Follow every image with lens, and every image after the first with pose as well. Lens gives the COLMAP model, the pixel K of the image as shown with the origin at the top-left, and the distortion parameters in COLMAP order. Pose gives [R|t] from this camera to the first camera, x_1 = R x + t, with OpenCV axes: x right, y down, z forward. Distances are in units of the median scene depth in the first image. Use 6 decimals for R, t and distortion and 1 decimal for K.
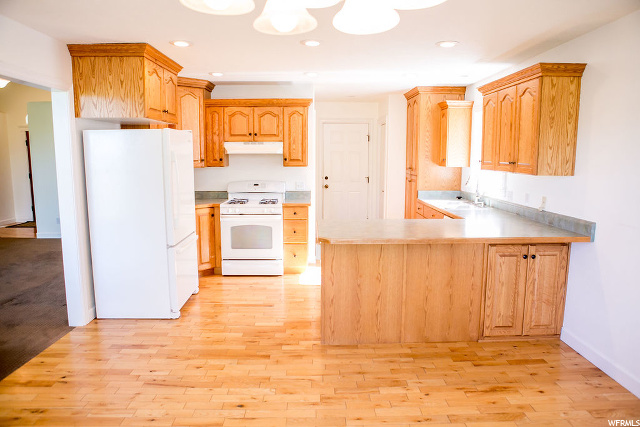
lens RADIAL K [[430.6, 0, 318.4], [0, 430.6, 212.0], [0, 0, 1]] dist [-0.097267, 0.051729]
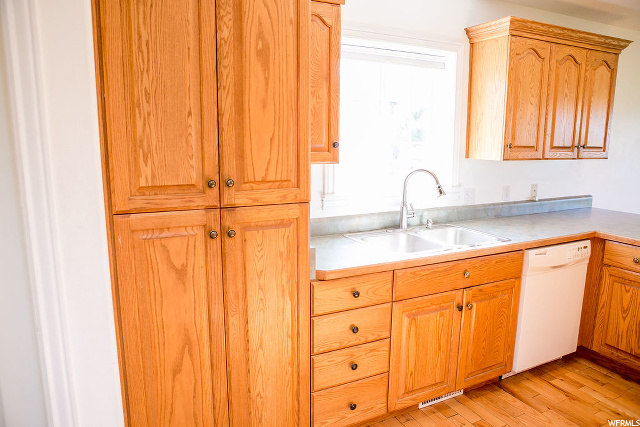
lens RADIAL K [[430.6, 0, 318.4], [0, 430.6, 212.0], [0, 0, 1]] dist [-0.097267, 0.051729]
pose [[-0.418261, -0.154284, 0.895128, -0.071798], [0.115792, 0.968372, 0.221014, -0.235516], [-0.900916, 0.196090, -0.387167, 1.828432]]
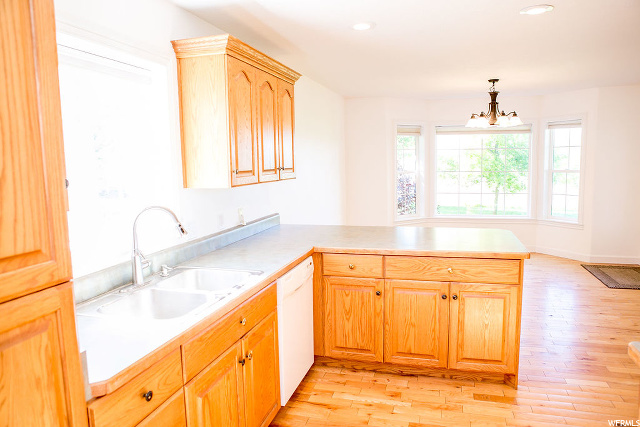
lens RADIAL K [[441.2, 0, 319.6], [0, 441.2, 211.6], [0, 0, 1]] dist [-0.109143, 0.077937]
pose [[-0.955443, -0.016751, 0.294699, 0.123680], [0.057065, 0.969071, 0.240092, -0.246637], [-0.289606, 0.246212, -0.924937, 1.859215]]
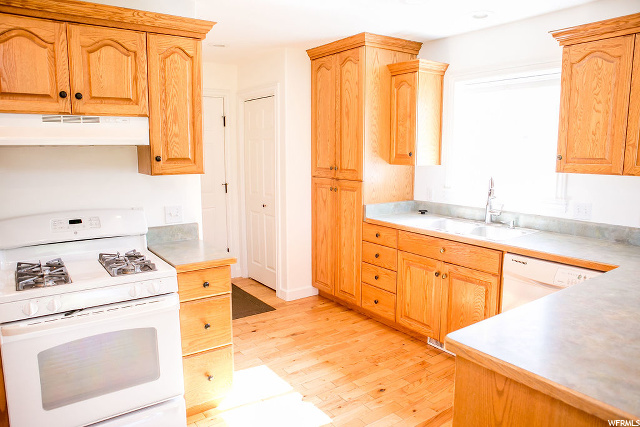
lens RADIAL K [[441.2, 0, 319.6], [0, 441.2, 211.6], [0, 0, 1]] dist [-0.109143, 0.077937]
pose [[0.823746, -0.083084, 0.560838, -0.292369], [0.077317, 0.996425, 0.034051, -0.110472], [-0.561662, 0.015313, 0.827225, 0.846238]]
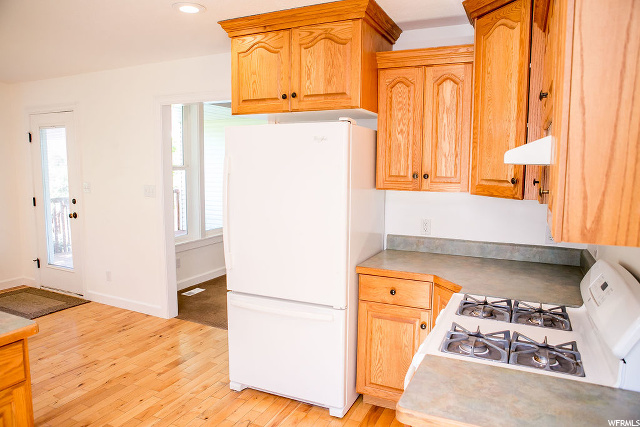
lens RADIAL K [[441.2, 0, 319.6], [0, 441.2, 211.6], [0, 0, 1]] dist [-0.109143, 0.077937]
pose [[-0.450698, 0.092204, -0.887902, 0.247889], [-0.126761, 0.977962, 0.165900, -0.205260], [0.883631, 0.187322, -0.429077, 1.521821]]
